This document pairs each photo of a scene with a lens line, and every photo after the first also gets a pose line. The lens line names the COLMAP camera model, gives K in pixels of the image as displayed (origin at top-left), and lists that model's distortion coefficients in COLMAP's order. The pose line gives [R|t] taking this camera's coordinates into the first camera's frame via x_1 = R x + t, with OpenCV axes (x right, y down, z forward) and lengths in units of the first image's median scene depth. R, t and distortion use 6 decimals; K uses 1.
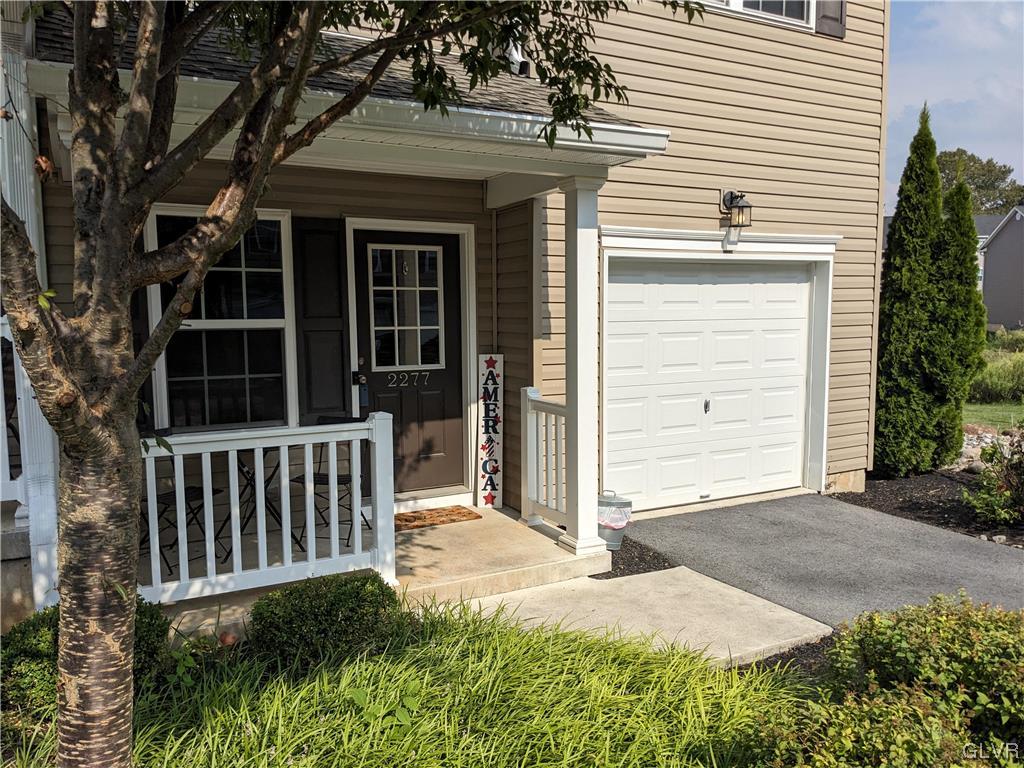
lens RADIAL K [[823.6, 0, 512.0], [0, 823.6, 384.0], [0, 0, 1]] dist [-0.000722, 0.000105]
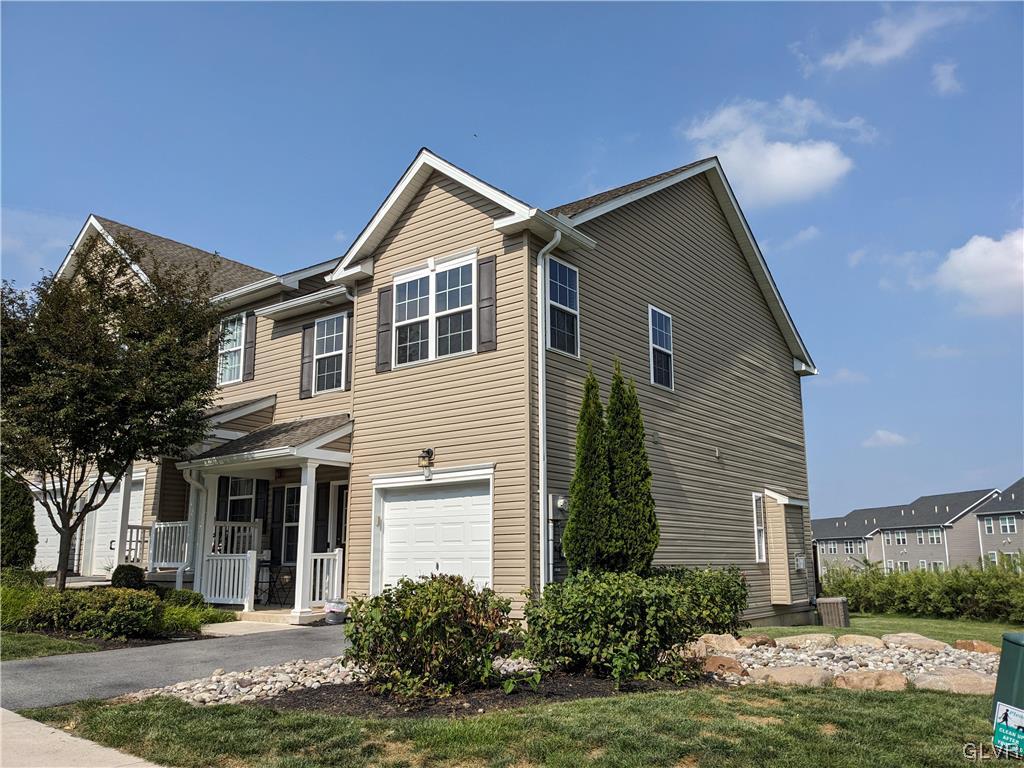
lens RADIAL K [[823.6, 0, 512.0], [0, 823.6, 384.0], [0, 0, 1]] dist [-0.000722, 0.000105]
pose [[0.399074, -0.190512, -0.896909, 2.005348], [-0.090075, 0.965300, -0.245118, 0.070445], [0.912484, 0.178609, 0.368066, 0.424293]]
